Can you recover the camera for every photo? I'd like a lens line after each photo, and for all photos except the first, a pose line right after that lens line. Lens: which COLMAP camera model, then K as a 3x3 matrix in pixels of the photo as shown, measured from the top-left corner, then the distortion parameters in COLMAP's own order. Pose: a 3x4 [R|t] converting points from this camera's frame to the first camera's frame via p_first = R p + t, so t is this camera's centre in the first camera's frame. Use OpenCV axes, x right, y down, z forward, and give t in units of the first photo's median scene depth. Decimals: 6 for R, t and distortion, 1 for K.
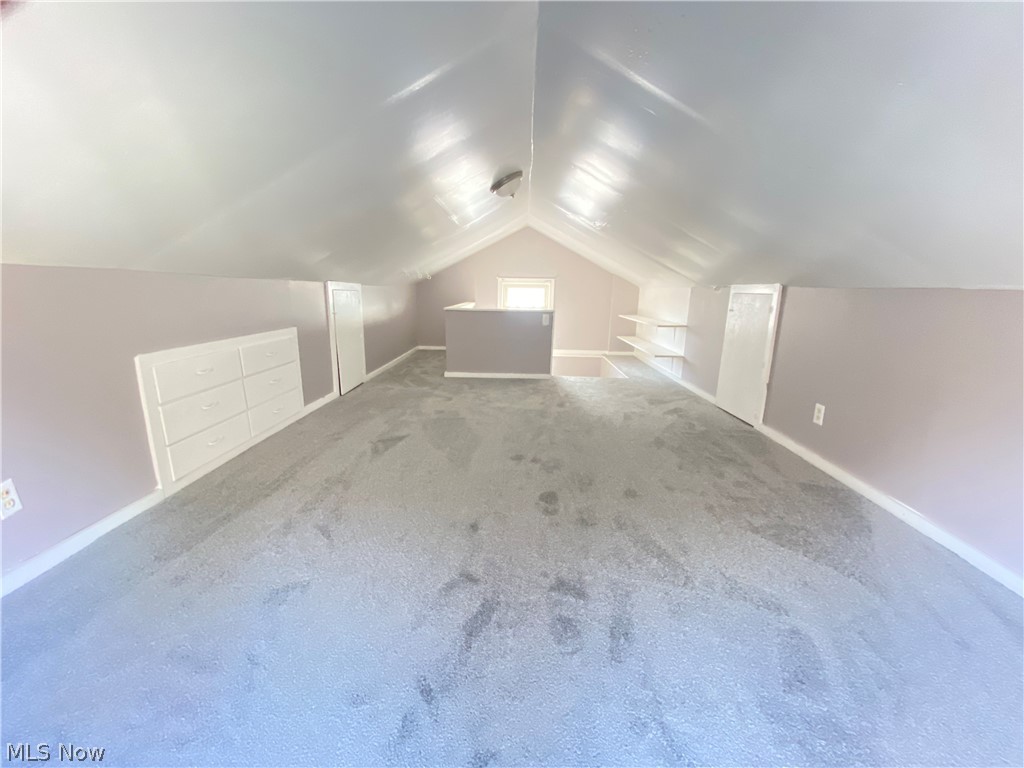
lens RADIAL K [[416.5, 0, 508.8], [0, 416.5, 383.4], [0, 0, 1]] dist [0.021027, -0.020169]
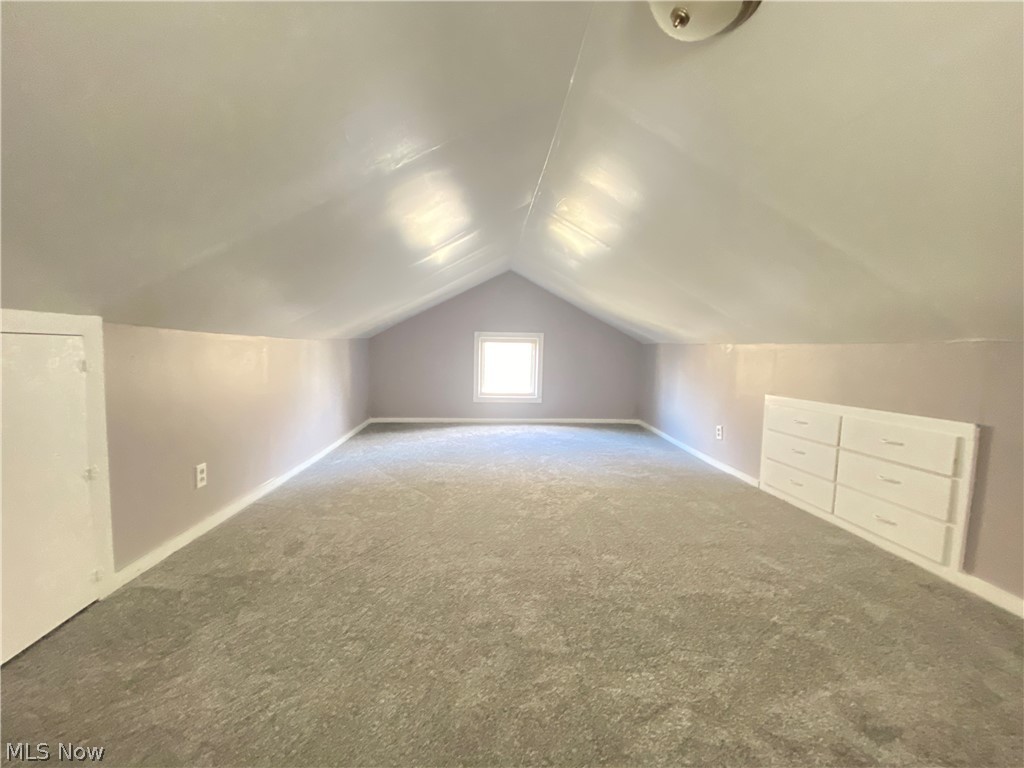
lens RADIAL K [[416.5, 0, 508.8], [0, 416.5, 383.4], [0, 0, 1]] dist [0.021027, -0.020169]
pose [[-0.995201, -0.025769, -0.094402, 0.196771], [-0.052116, 0.956081, 0.288432, -0.389874], [0.082823, 0.291968, -0.952835, 1.819202]]
